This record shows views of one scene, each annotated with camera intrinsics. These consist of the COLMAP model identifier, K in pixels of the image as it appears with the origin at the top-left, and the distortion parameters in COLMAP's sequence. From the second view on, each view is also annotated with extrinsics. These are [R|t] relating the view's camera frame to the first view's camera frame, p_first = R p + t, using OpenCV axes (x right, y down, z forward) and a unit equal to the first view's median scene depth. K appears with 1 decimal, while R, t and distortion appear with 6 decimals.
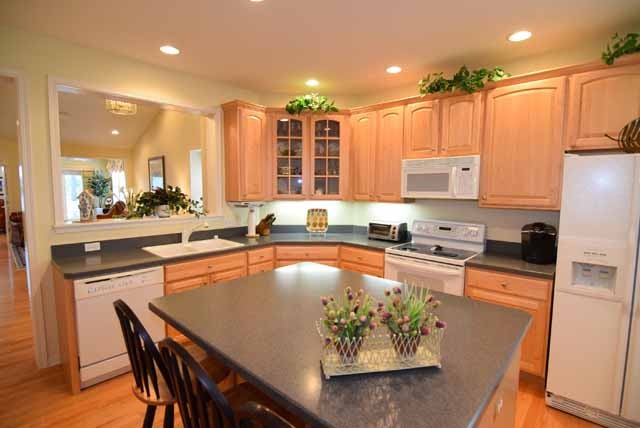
lens RADIAL K [[309.3, 0, 319.3], [0, 309.3, 213.9], [0, 0, 1]] dist [-0.012067, -0.006227]
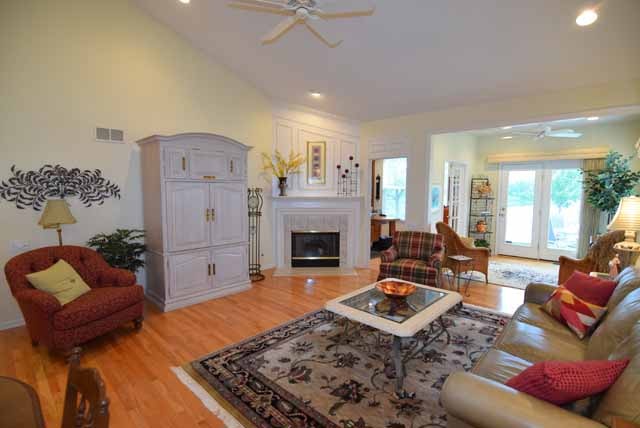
lens RADIAL K [[309.3, 0, 321.4], [0, 309.3, 214.5], [0, 0, 1]] dist [-0.012067, -0.006227]
pose [[-0.004519, 0.081037, -0.996701, -0.979410], [-0.091600, 0.992487, 0.081110, -0.191944], [0.995786, 0.091664, 0.002938, 2.164664]]
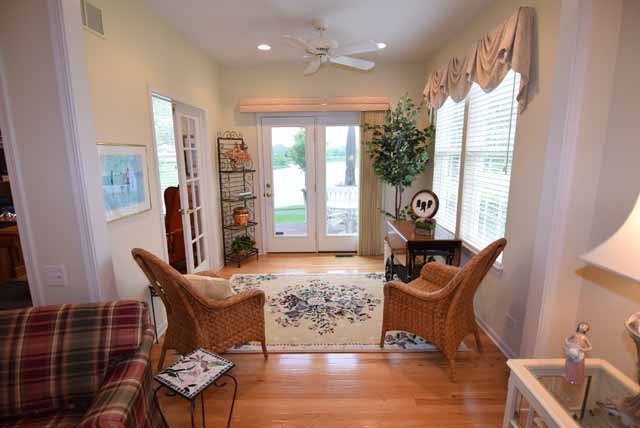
lens RADIAL K [[317.4, 0, 322.9], [0, 317.4, 213.9], [0, 0, 1]] dist [0.001507, -0.000293]
pose [[0.673681, 0.126578, -0.728101, -1.941437], [-0.050587, 0.990810, 0.125442, -0.243088], [0.737289, -0.047675, 0.673894, 2.657459]]
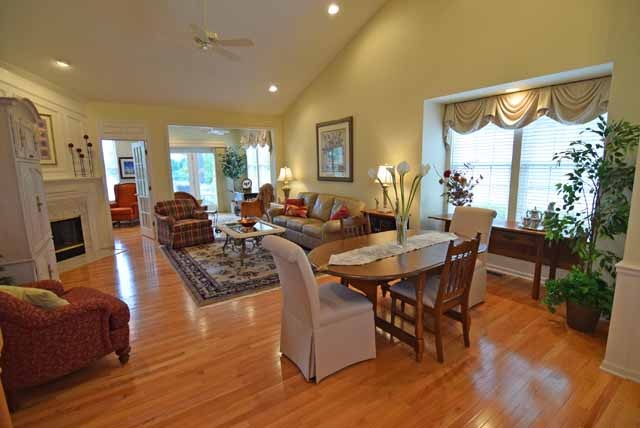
lens RADIAL K [[309.3, 0, 321.1], [0, 309.3, 215.2], [0, 0, 1]] dist [-0.012067, -0.006227]
pose [[0.975383, 0.013431, -0.220106, -1.137561], [0.003449, 0.997092, 0.076128, -0.074249], [0.220489, -0.075013, 0.972501, 0.871925]]
